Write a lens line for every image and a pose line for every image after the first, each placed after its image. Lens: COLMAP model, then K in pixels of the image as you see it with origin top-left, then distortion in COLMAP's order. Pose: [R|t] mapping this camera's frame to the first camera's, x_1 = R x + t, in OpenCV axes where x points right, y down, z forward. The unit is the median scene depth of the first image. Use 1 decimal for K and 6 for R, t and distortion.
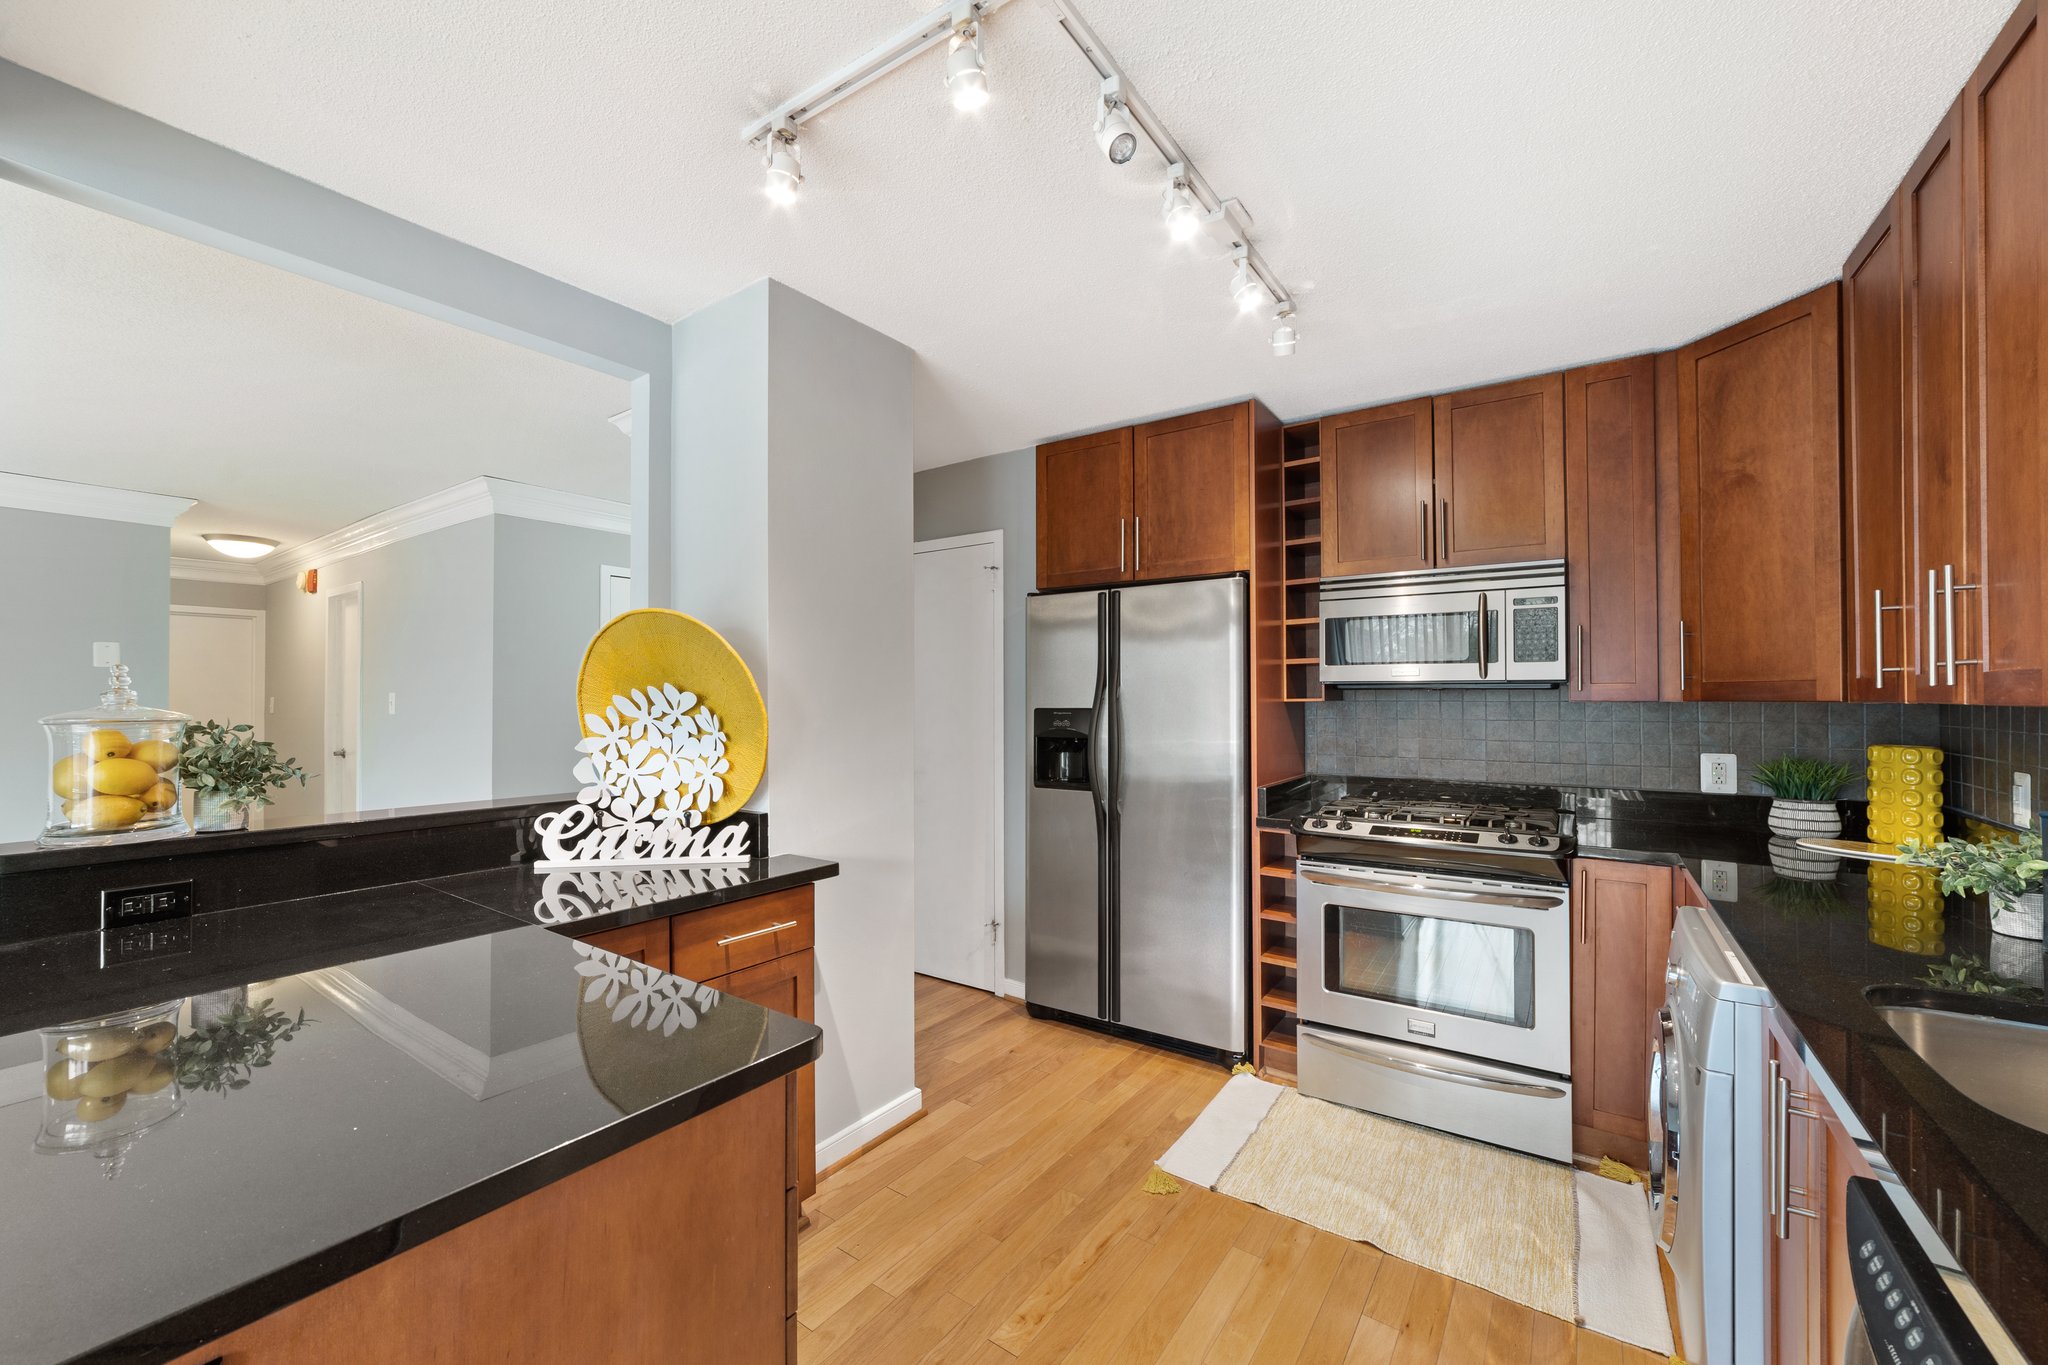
lens RADIAL K [[795.4, 0, 1022.5], [0, 795.4, 685.0], [0, 0, 1]] dist [-0.014934, 0.006271]
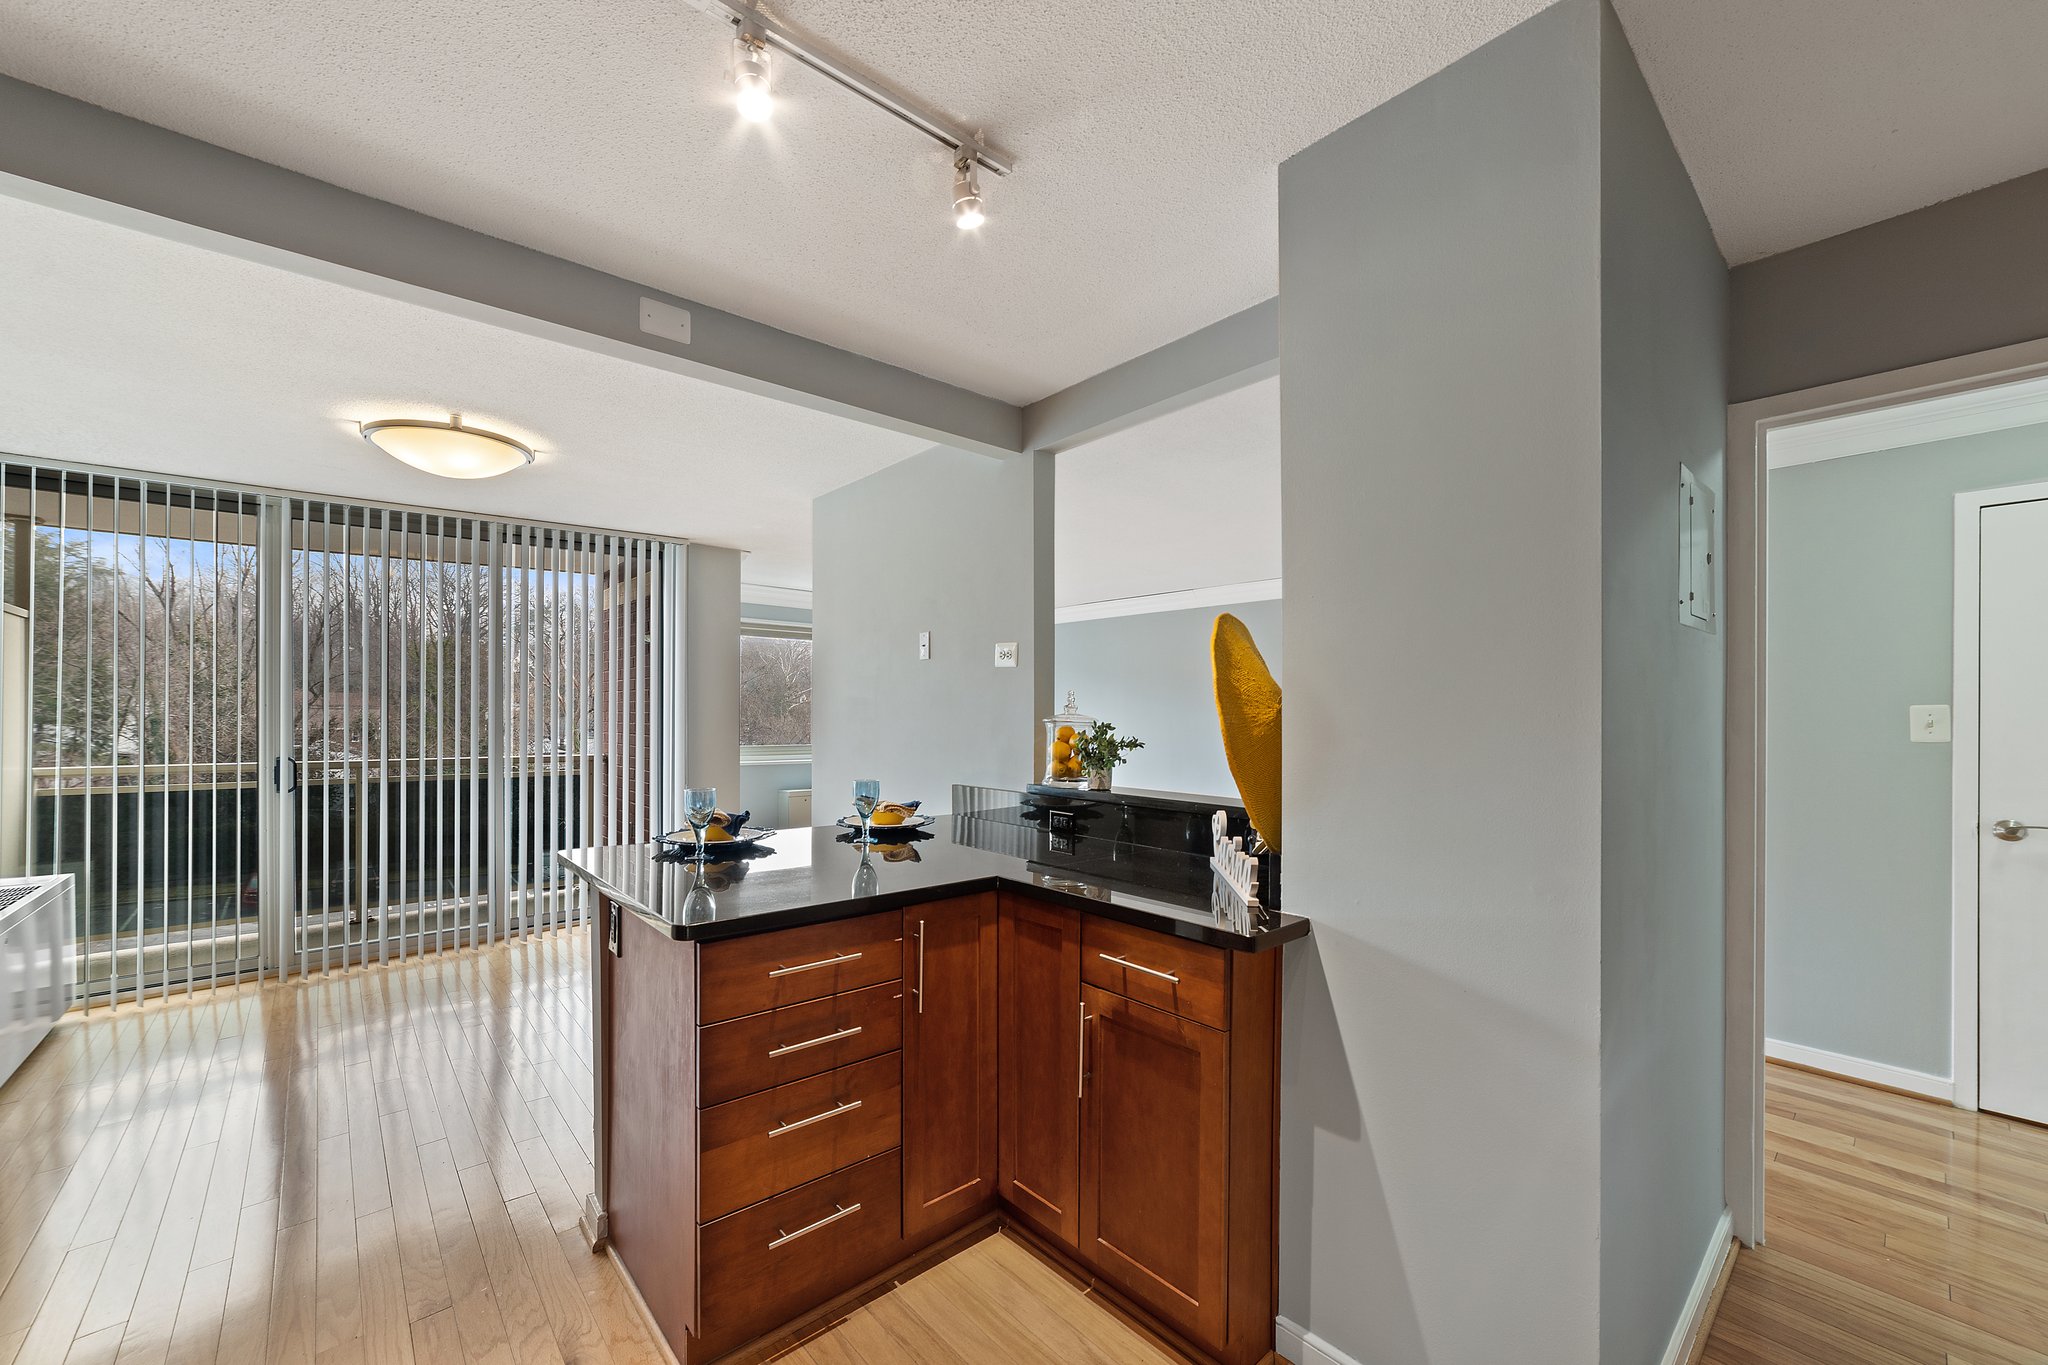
lens RADIAL K [[811.7, 0, 1010.1], [0, 811.7, 722.8], [0, 0, 1]] dist [-0.015478, 0.005749]
pose [[-0.239473, 0.009856, -0.970853, 0.480113], [0.009993, 0.999921, 0.007687, 0.021075], [0.970852, -0.007861, -0.239553, 0.870052]]
